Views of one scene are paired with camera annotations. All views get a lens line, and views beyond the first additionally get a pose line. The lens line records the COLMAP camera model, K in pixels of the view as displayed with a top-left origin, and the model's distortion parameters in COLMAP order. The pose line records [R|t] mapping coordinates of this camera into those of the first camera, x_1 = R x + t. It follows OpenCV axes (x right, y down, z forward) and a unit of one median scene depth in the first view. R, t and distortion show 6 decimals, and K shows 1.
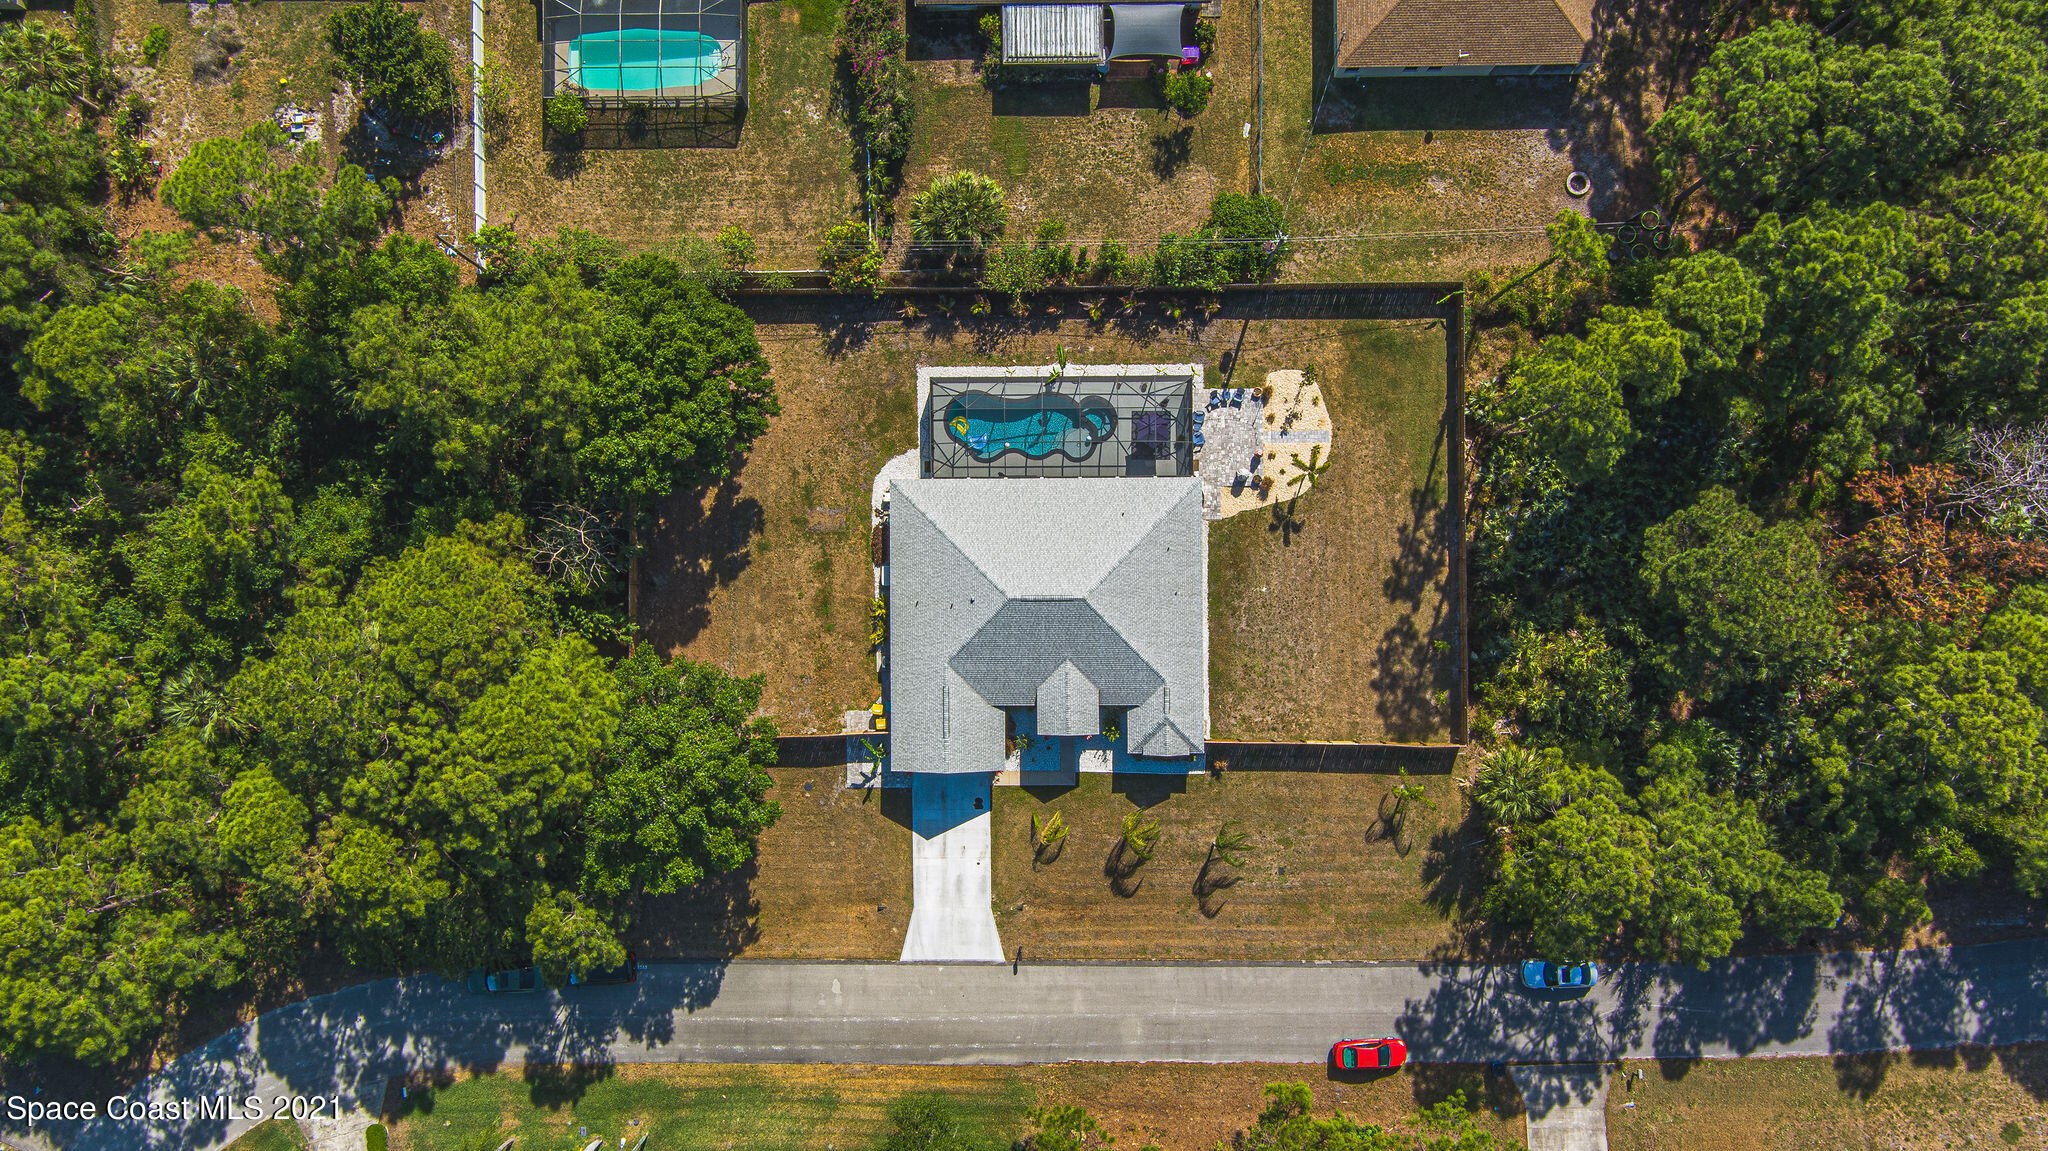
lens RADIAL K [[1641.4, 0, 1018.5], [0, 1641.4, 573.7], [0, 0, 1]] dist [0.034732, -0.006216]
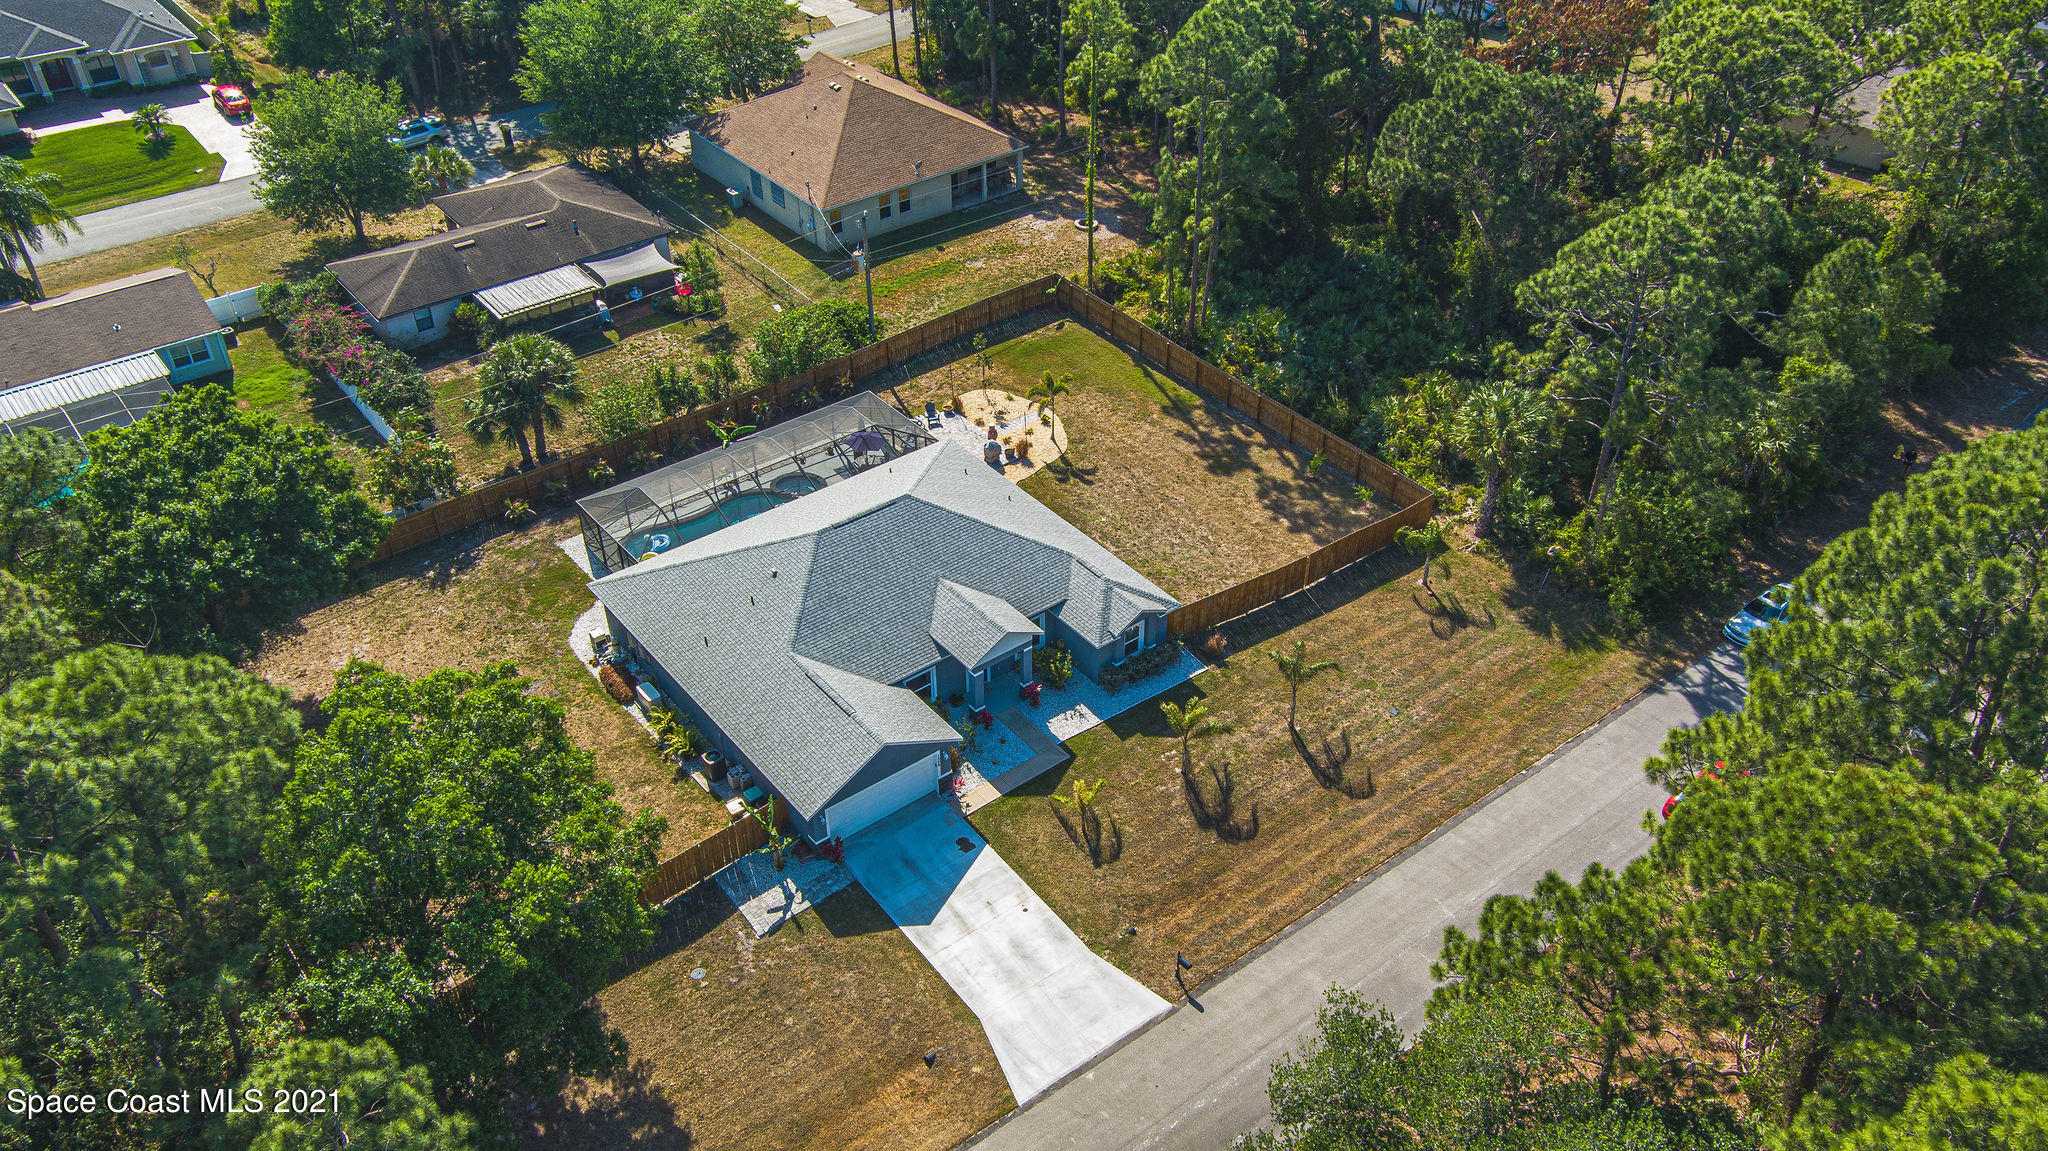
lens RADIAL K [[1641.4, 0, 1018.5], [0, 1641.4, 573.7], [0, 0, 1]] dist [0.034732, -0.006216]
pose [[0.795865, -0.356311, 0.489532, -0.266914], [0.605284, 0.488475, -0.628509, 0.480125], [-0.015179, 0.796514, 0.604430, 0.555942]]
